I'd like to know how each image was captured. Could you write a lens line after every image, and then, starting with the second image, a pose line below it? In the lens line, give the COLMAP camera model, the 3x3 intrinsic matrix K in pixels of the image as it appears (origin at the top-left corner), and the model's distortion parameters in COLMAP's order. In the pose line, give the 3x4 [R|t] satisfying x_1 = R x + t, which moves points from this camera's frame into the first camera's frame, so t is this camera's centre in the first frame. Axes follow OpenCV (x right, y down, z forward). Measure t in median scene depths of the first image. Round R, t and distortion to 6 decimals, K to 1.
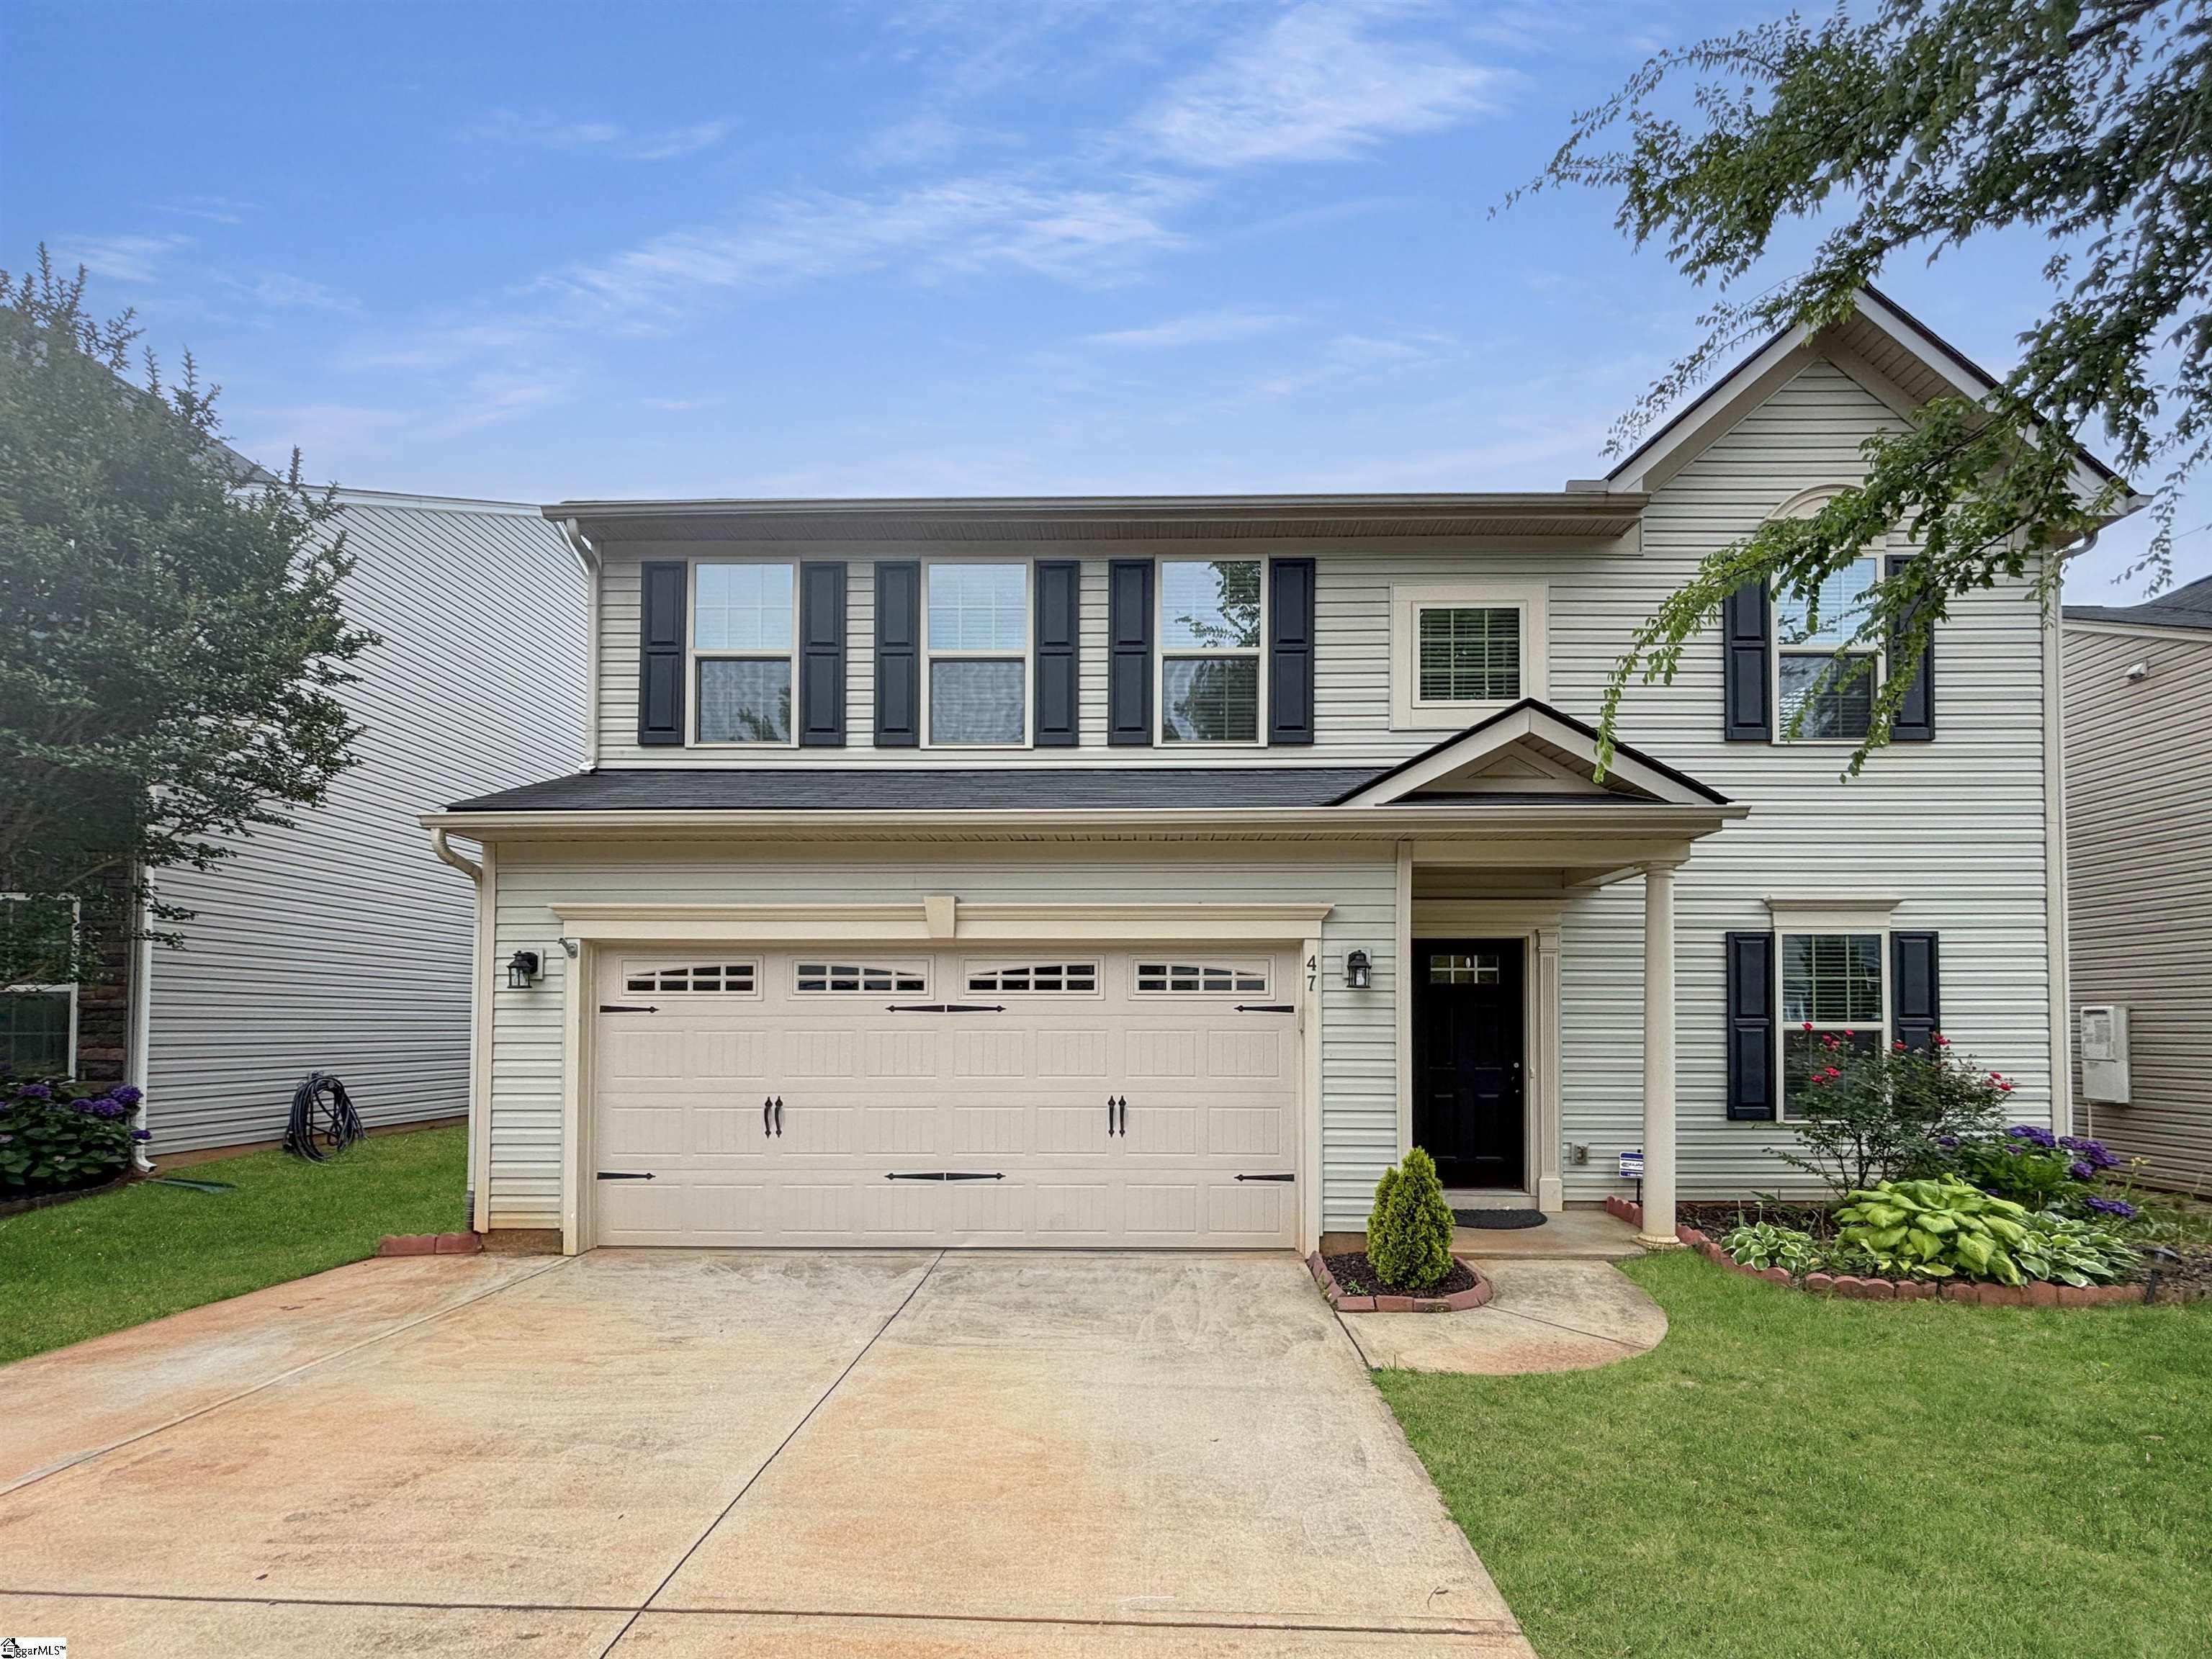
lens RADIAL K [[927.6, 0, 1106.0], [0, 927.6, 829.5], [0, 0, 1]] dist [0.001986, -0.000080]
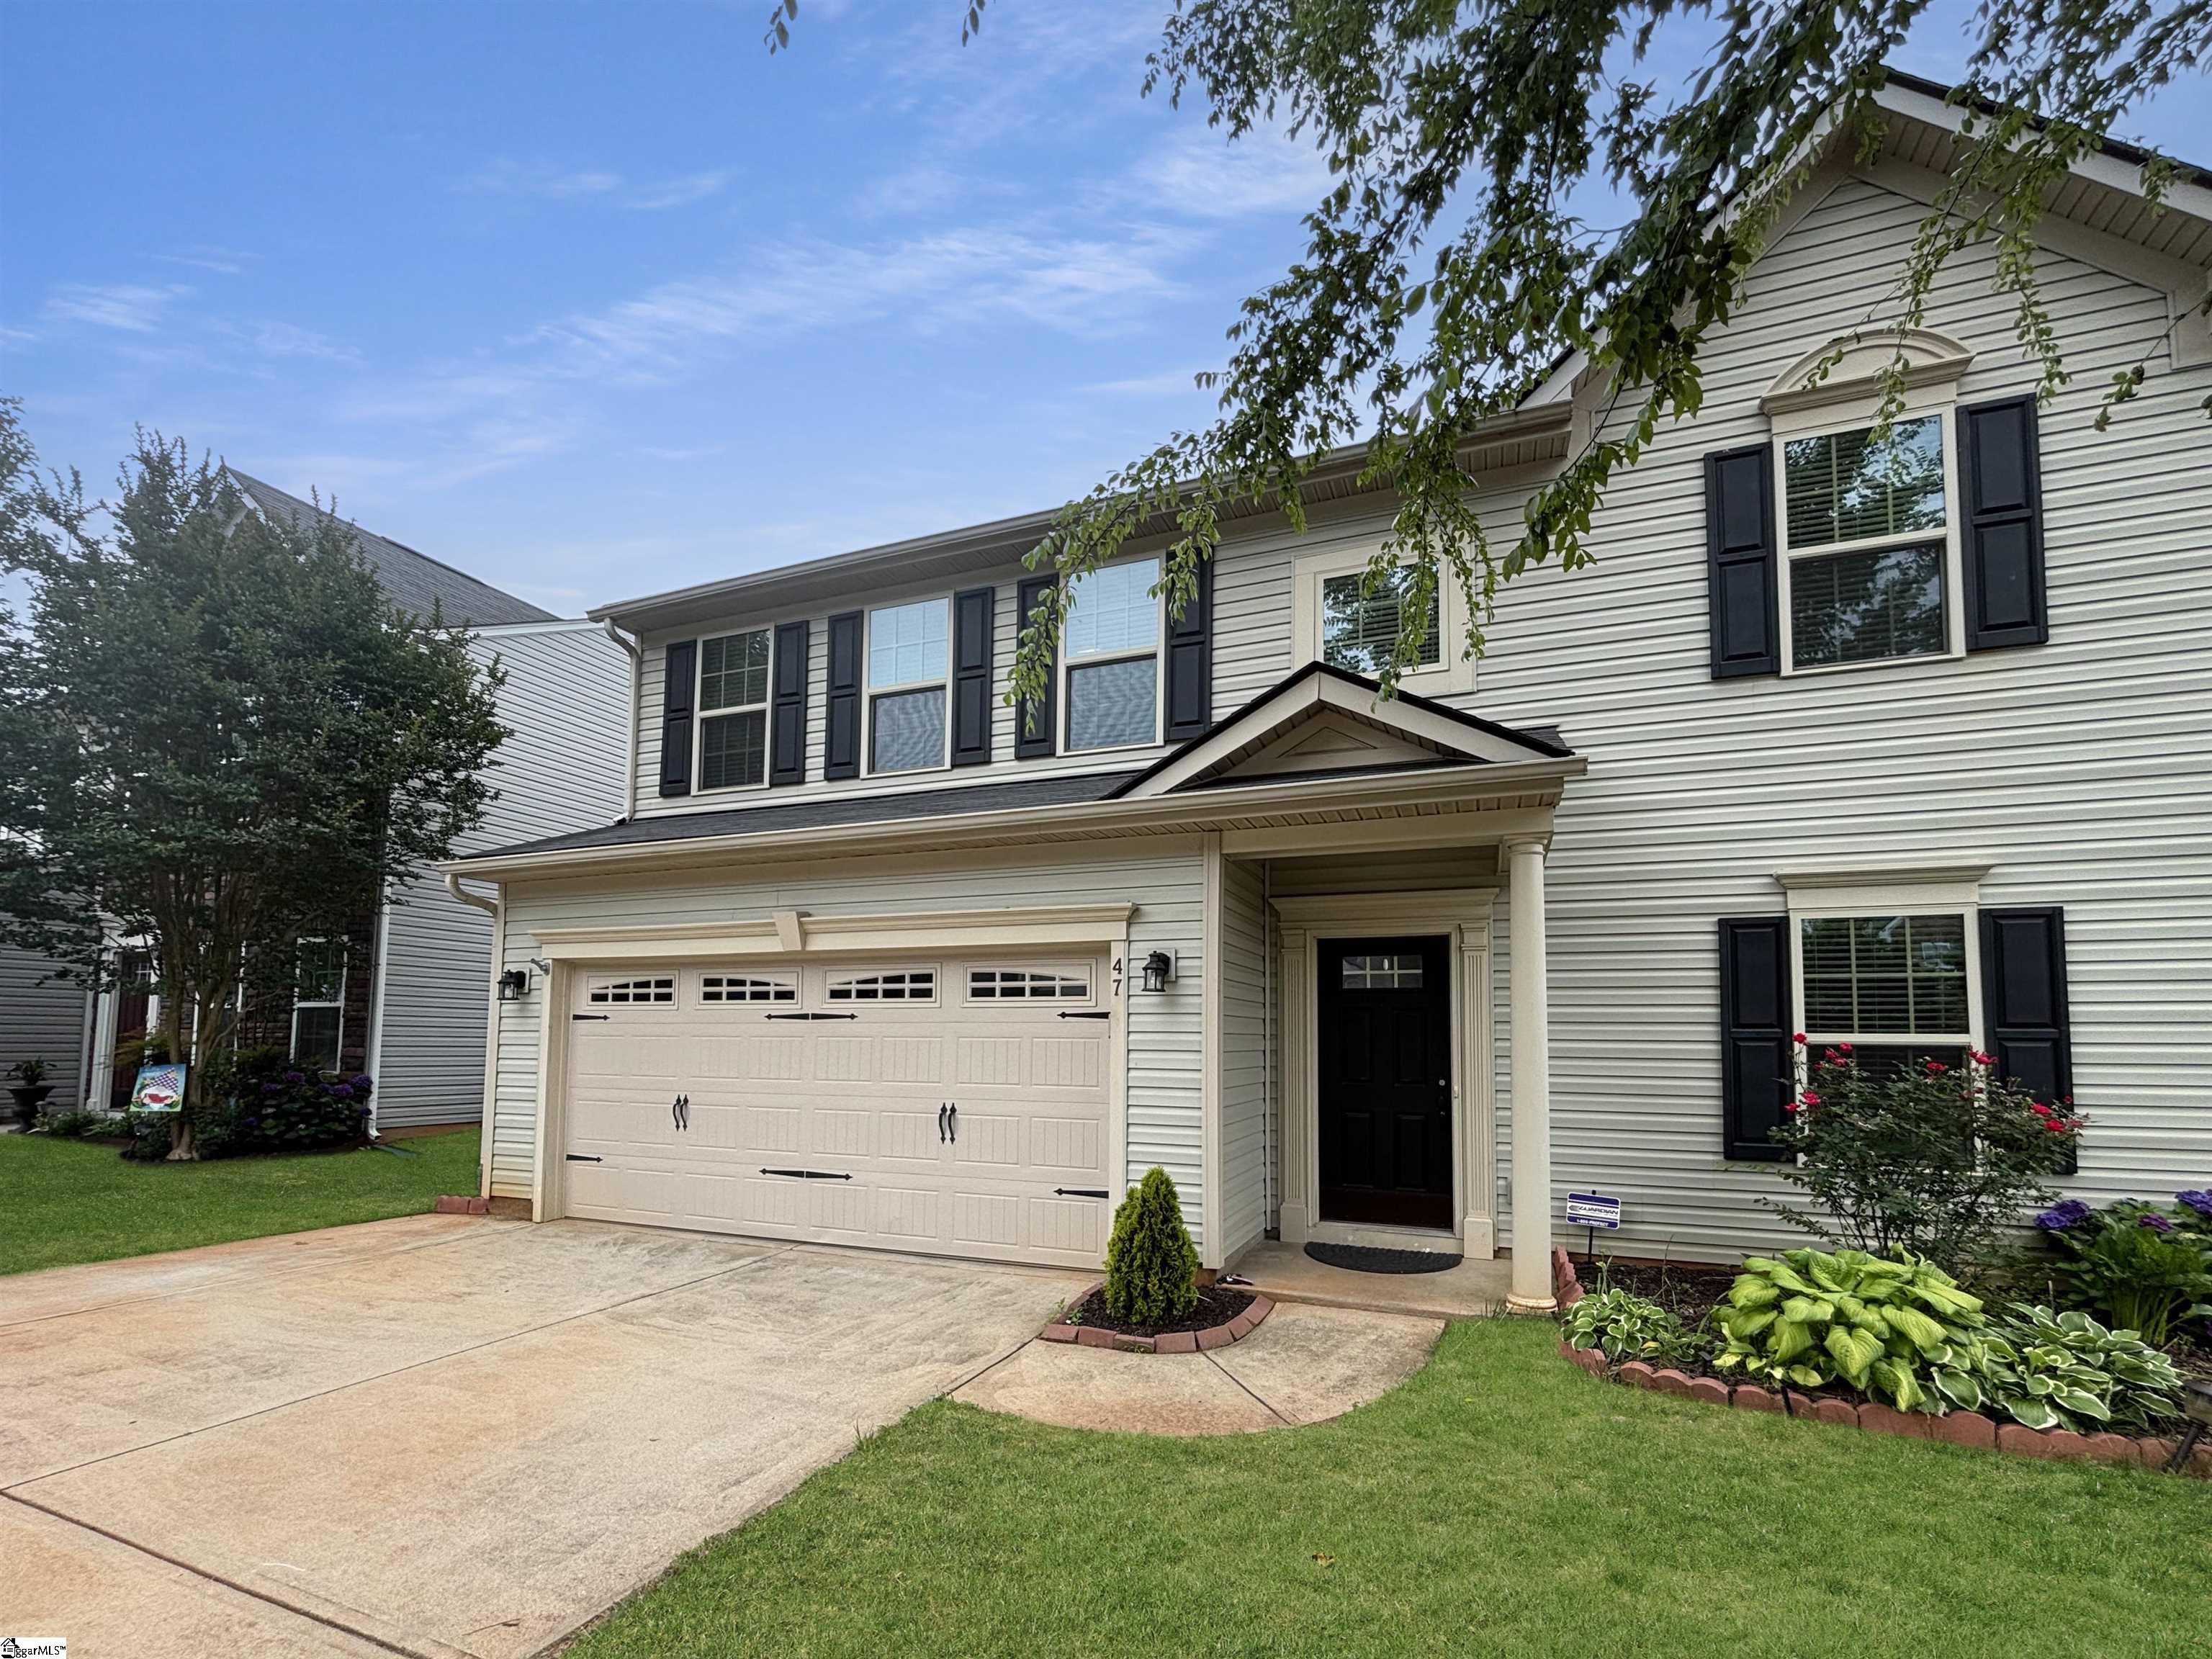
lens RADIAL K [[887.3, 0, 1103.7], [0, 887.3, 823.4], [0, 0, 1]] dist [0.000766, -0.000018]
pose [[0.942888, -0.072888, -0.325038, 0.498005], [0.061128, 0.997057, -0.046263, 0.037910], [0.327454, 0.023752, 0.944569, 0.131125]]
